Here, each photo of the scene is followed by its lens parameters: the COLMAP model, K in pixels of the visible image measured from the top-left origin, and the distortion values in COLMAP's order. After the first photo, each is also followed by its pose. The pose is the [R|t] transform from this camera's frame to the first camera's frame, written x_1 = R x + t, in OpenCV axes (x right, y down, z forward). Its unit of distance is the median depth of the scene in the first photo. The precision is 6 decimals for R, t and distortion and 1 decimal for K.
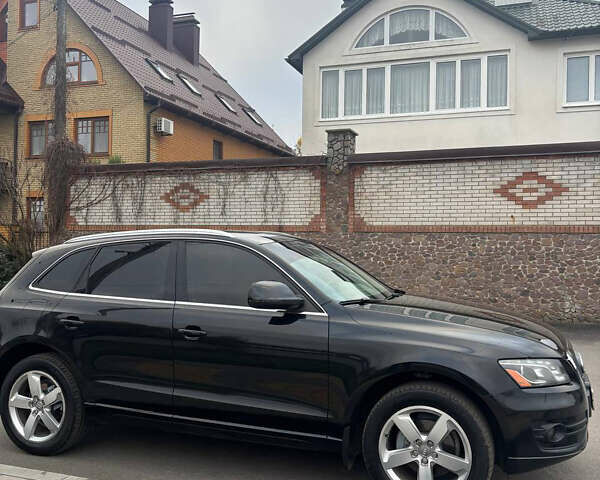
lens RADIAL K [[601.3, 0, 300.0], [0, 601.3, 240.0], [0, 0, 1]] dist [-0.013884, -0.007304]
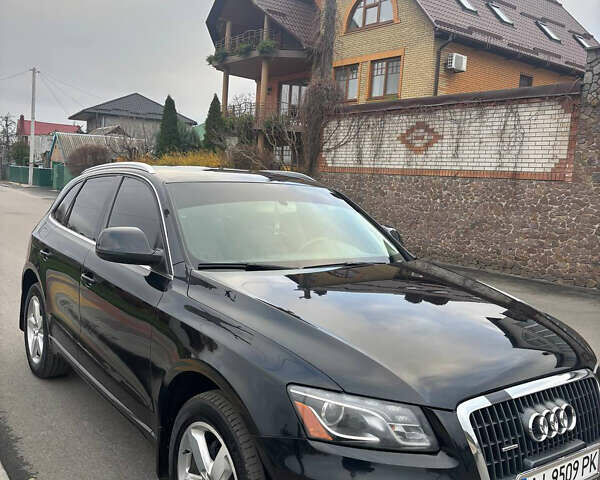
lens RADIAL K [[601.3, 0, 300.0], [0, 601.3, 240.0], [0, 0, 1]] dist [-0.013884, -0.007304]
pose [[0.825266, 0.087924, -0.557858, 0.174145], [-0.038410, 0.994258, 0.099882, -0.001257], [0.563436, -0.061002, 0.823904, 0.136020]]
